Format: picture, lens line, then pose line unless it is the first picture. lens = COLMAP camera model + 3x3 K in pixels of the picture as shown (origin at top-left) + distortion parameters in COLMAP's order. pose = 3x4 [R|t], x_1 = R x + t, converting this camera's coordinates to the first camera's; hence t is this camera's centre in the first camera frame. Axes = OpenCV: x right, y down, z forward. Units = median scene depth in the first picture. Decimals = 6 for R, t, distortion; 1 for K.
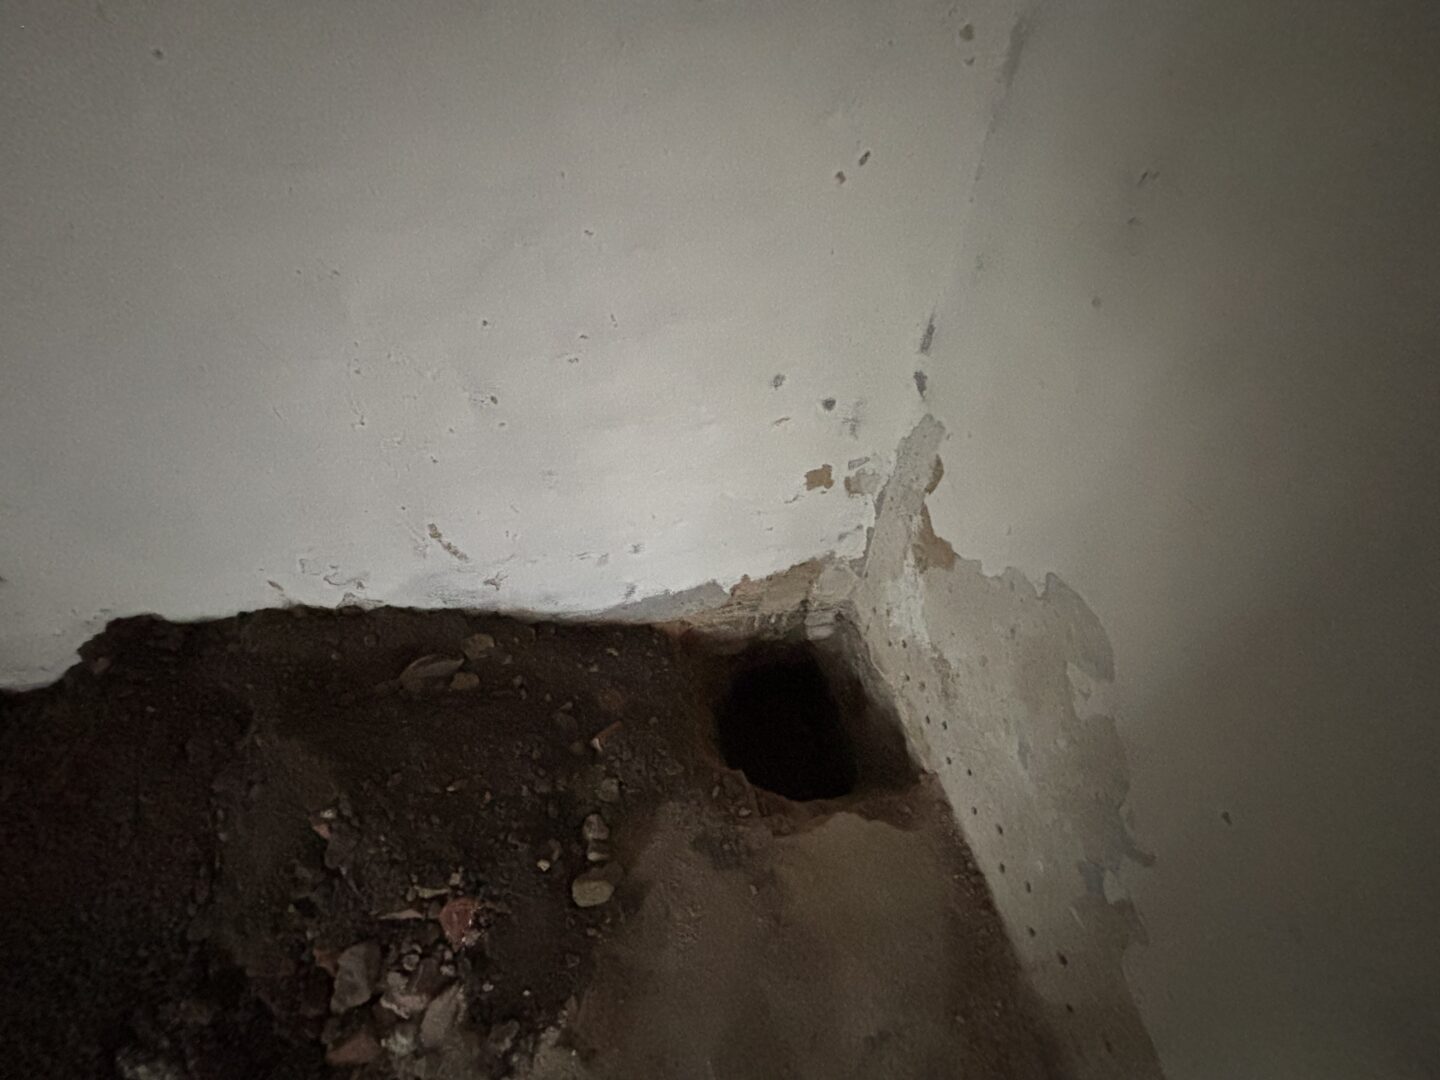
lens RADIAL K [[577.7, 0, 721.1], [0, 577.7, 538.9], [0, 0, 1]] dist [-0.000688, 0.000287]
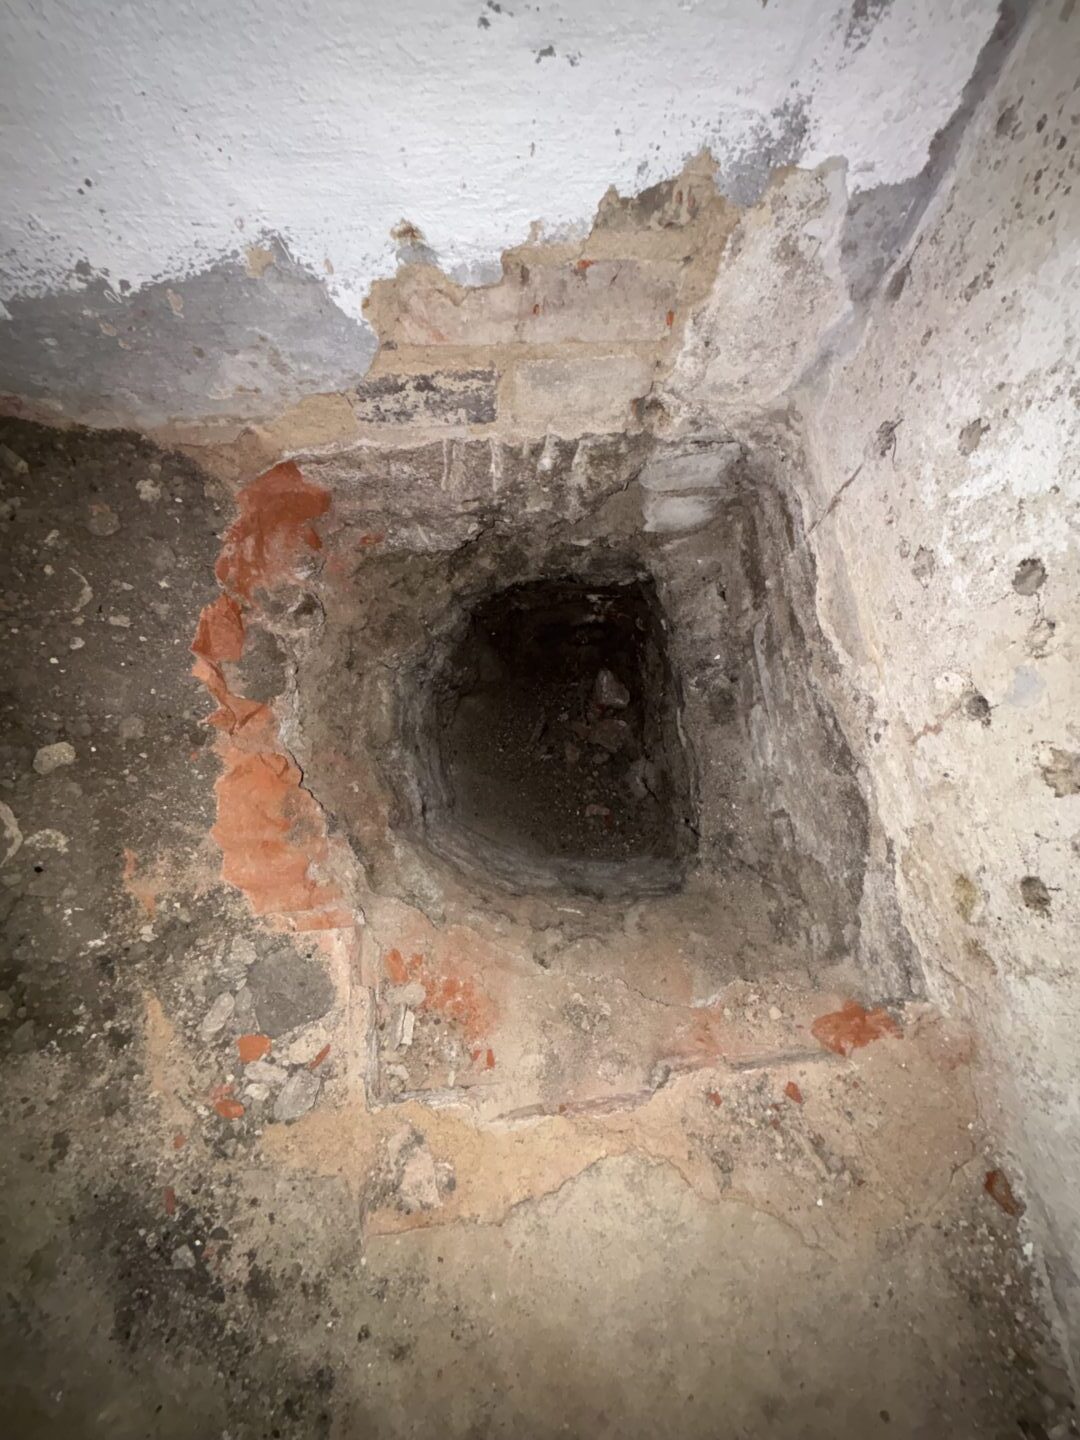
lens RADIAL K [[577.7, 0, 539.1], [0, 577.7, 717.9], [0, 0, 1]] dist [-0.000688, 0.000287]
pose [[0.994615, 0.099923, -0.027495, 0.115670], [-0.074604, 0.874474, 0.479302, 0.114164], [0.071937, -0.474669, 0.877220, 0.648484]]
